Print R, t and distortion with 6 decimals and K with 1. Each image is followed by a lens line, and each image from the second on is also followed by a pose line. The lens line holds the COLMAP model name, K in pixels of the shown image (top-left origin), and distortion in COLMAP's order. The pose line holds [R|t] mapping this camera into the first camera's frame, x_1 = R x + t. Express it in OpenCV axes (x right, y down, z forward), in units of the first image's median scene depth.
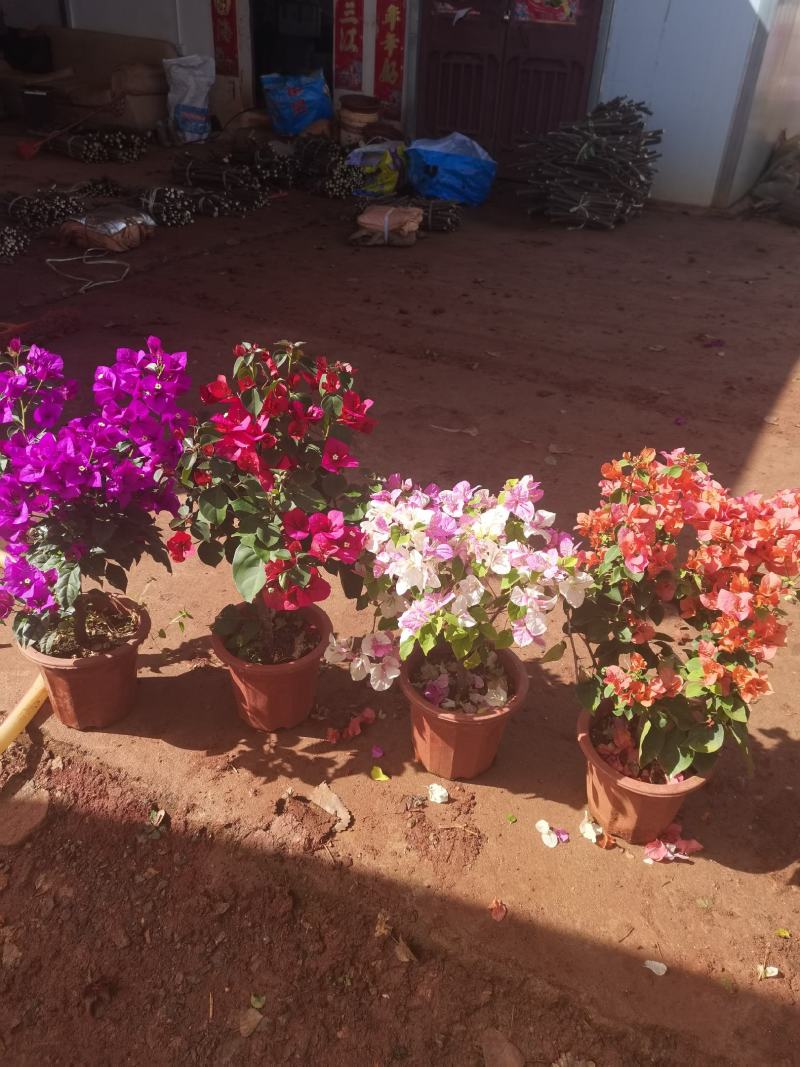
lens RADIAL K [[822.5, 0, 406.9], [0, 822.5, 528.8], [0, 0, 1]] dist [0.040364, -0.030341]
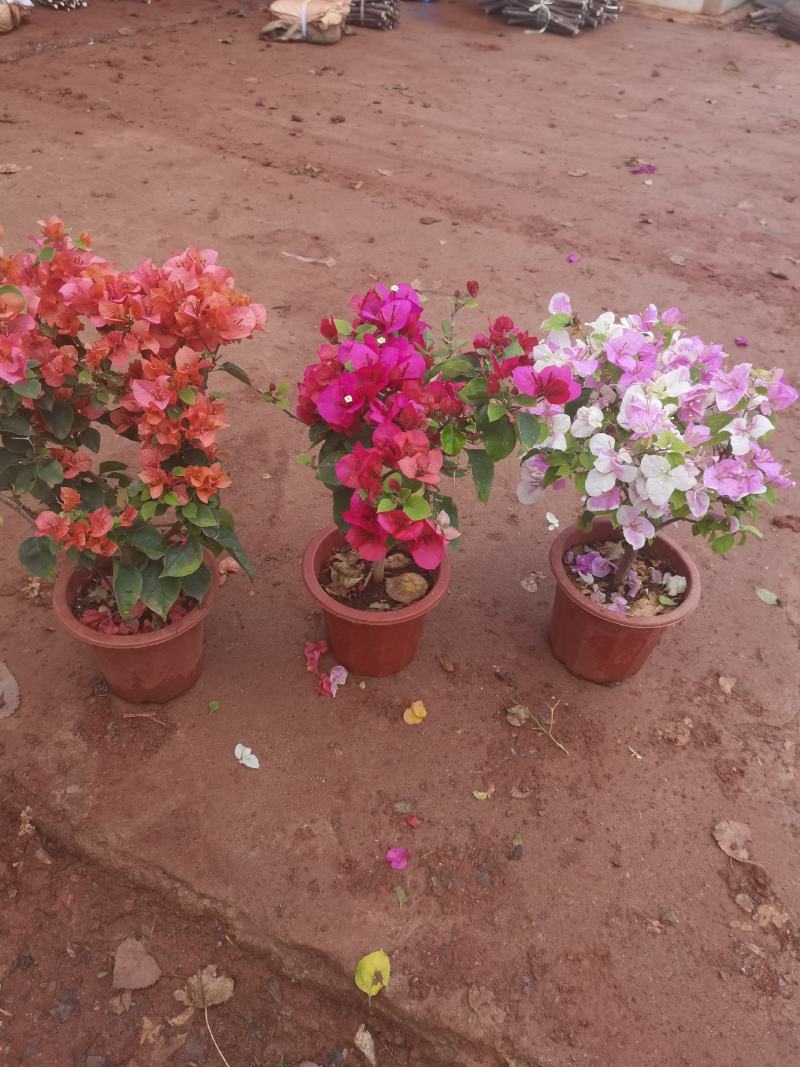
lens RADIAL K [[822.5, 0, 406.9], [0, 822.5, 528.8], [0, 0, 1]] dist [0.040364, -0.030341]
pose [[0.999456, 0.032551, 0.005247, 0.087774], [-0.032966, 0.983622, 0.177205, 0.001288], [0.000607, -0.177281, 0.984160, 0.048446]]
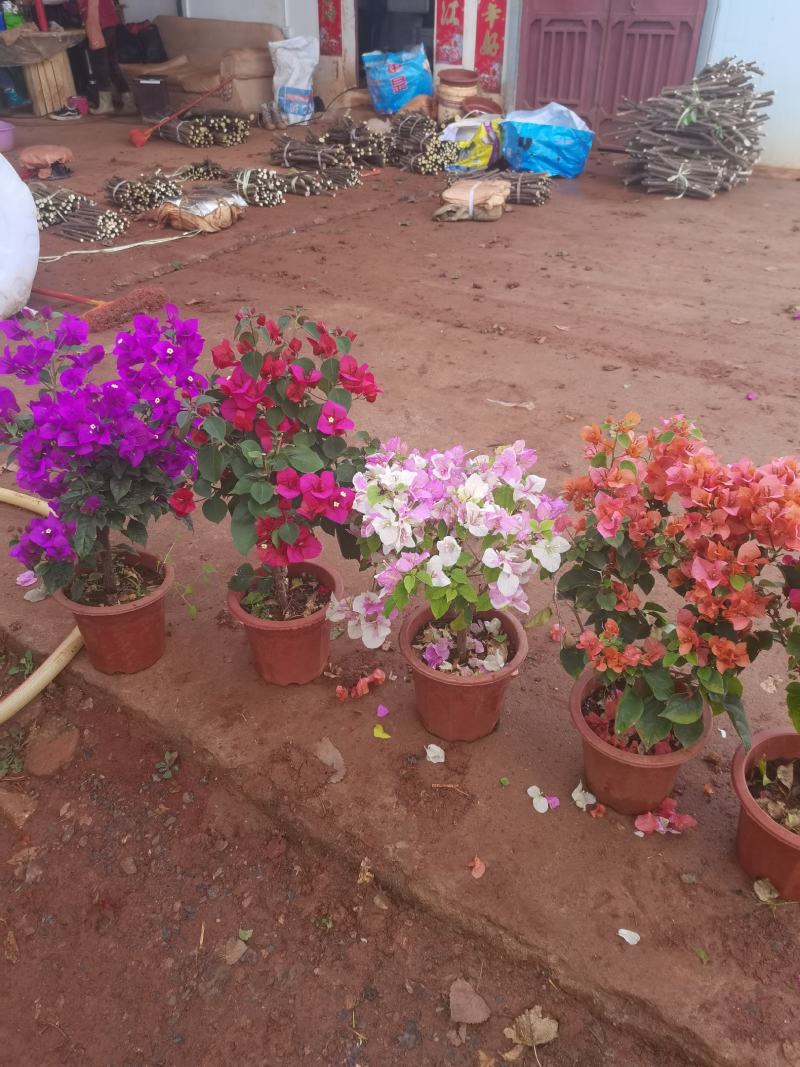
lens RADIAL K [[822.5, 0, 406.9], [0, 822.5, 528.8], [0, 0, 1]] dist [0.040364, -0.030341]
pose [[0.991080, 0.027730, -0.130354, 0.035800], [-0.024826, 0.999407, 0.023855, 0.005400], [0.130938, -0.020406, 0.991180, -0.002631]]
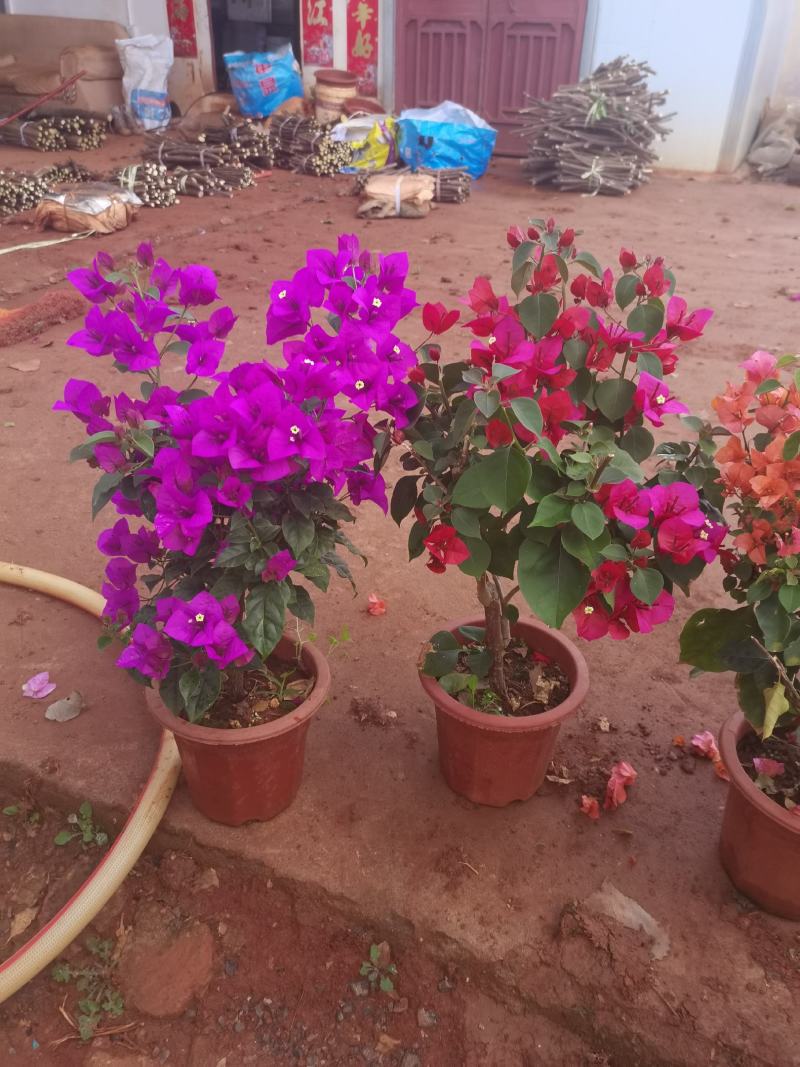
lens RADIAL K [[822.9, 0, 405.3], [0, 822.9, 533.7], [0, 0, 1]] dist [0.020839, -0.003592]
pose [[0.996698, -0.061399, 0.053135, -0.080988], [0.061338, 0.998113, 0.002785, 0.001432], [-0.053206, 0.000483, 0.998583, 0.089173]]
